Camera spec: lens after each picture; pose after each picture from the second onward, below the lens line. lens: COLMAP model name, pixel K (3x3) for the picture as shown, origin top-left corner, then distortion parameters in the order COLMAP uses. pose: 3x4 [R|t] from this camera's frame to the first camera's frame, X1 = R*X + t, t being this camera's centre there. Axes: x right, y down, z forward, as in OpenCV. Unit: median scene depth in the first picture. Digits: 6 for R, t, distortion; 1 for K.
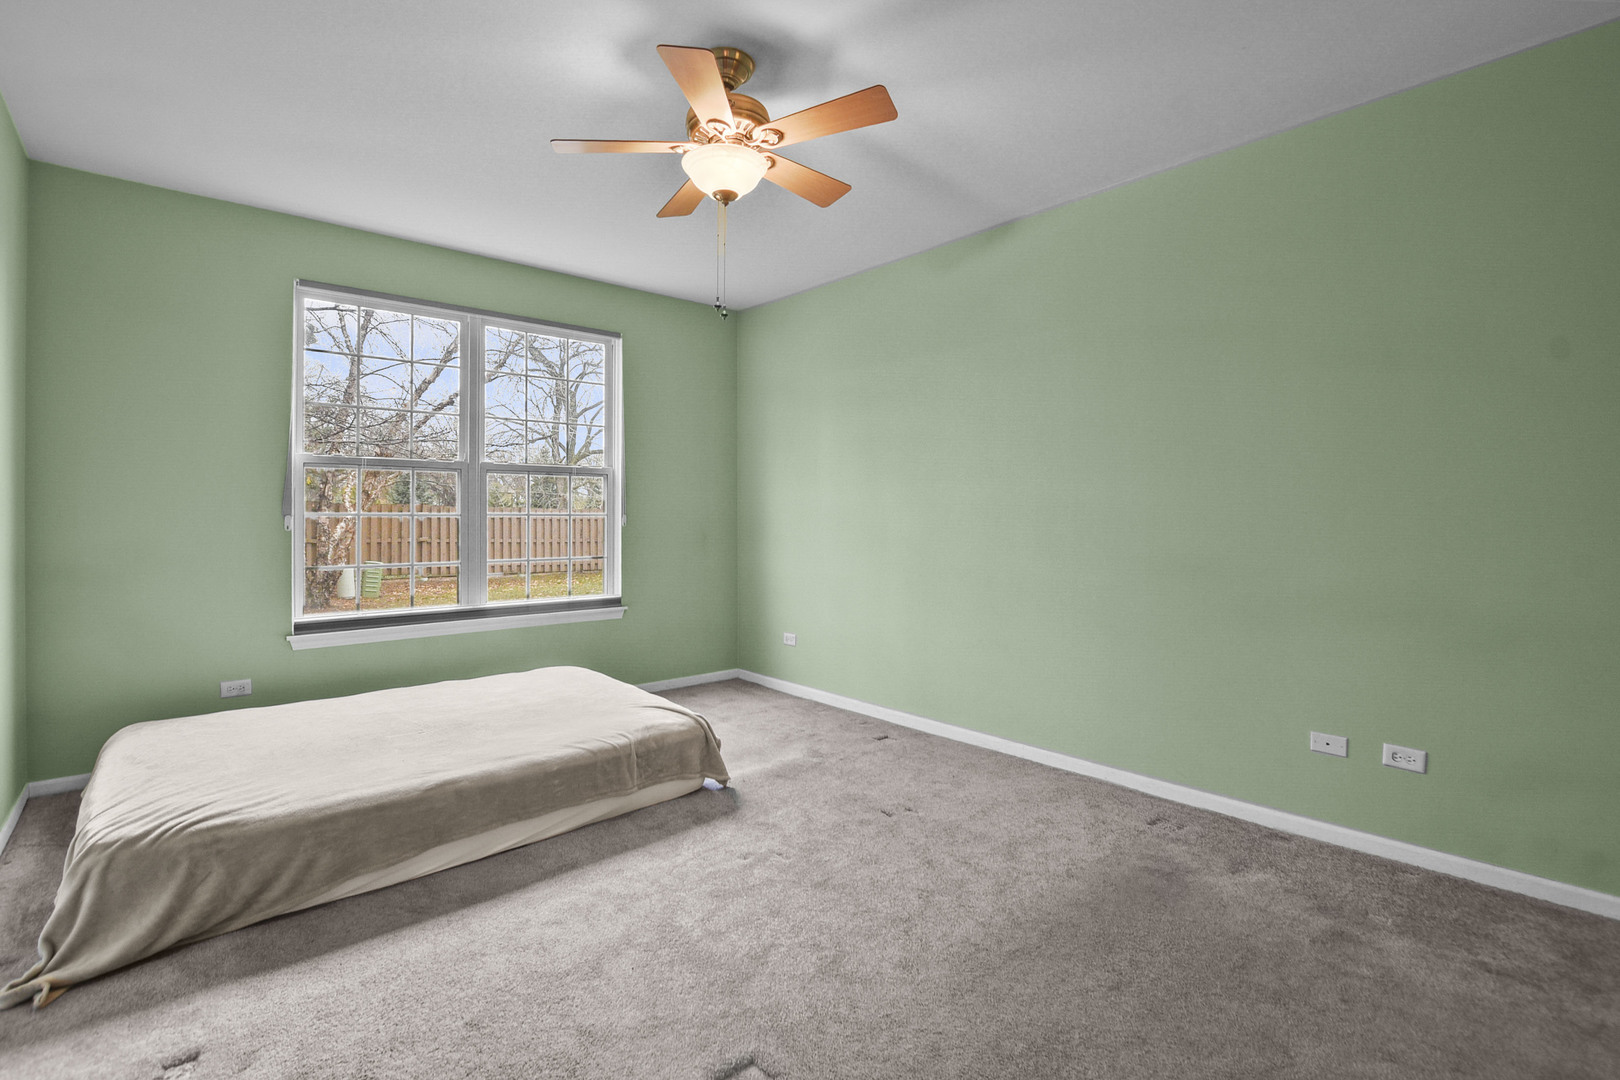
lens RADIAL K [[739.0, 0, 814.9], [0, 739.0, 524.5], [0, 0, 1]] dist [-0.029257, 0.003785]
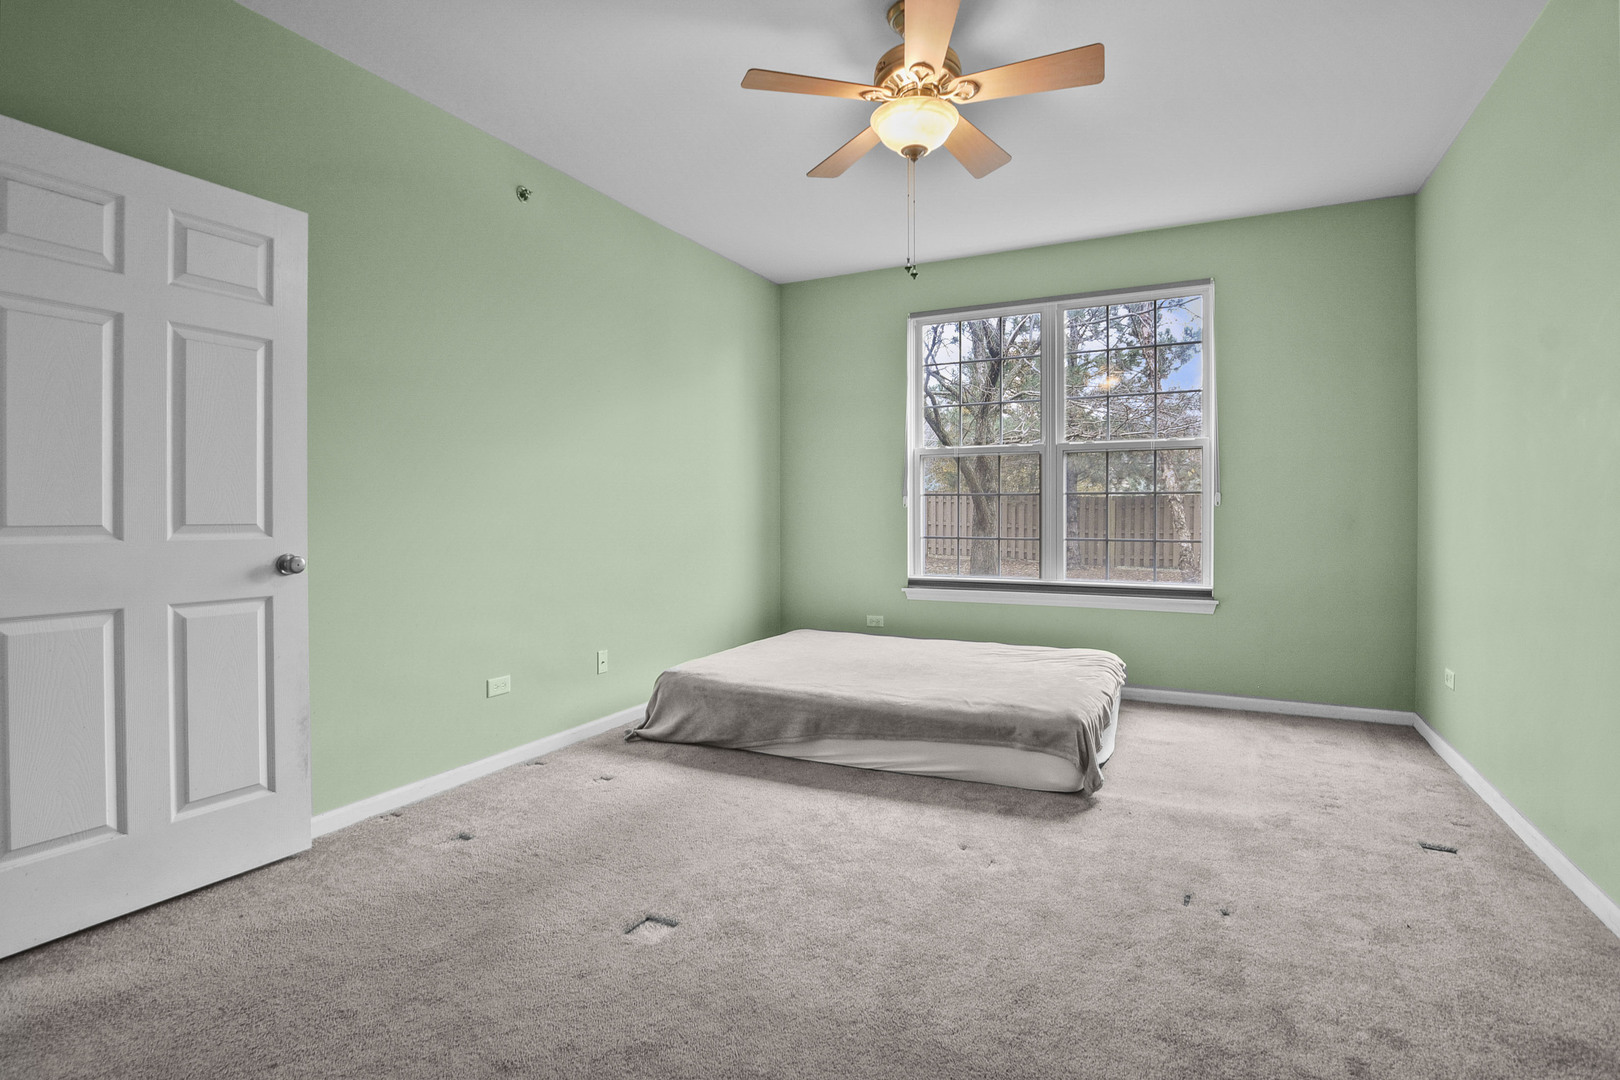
lens RADIAL K [[774.6, 0, 818.7], [0, 774.6, 536.1], [0, 0, 1]] dist [-0.024672, 0.001014]
pose [[0.381963, 0.028136, -0.923749, 0.527391], [-0.007587, 0.999598, 0.027309, 0.022873], [0.924147, -0.003423, 0.382023, 0.330198]]
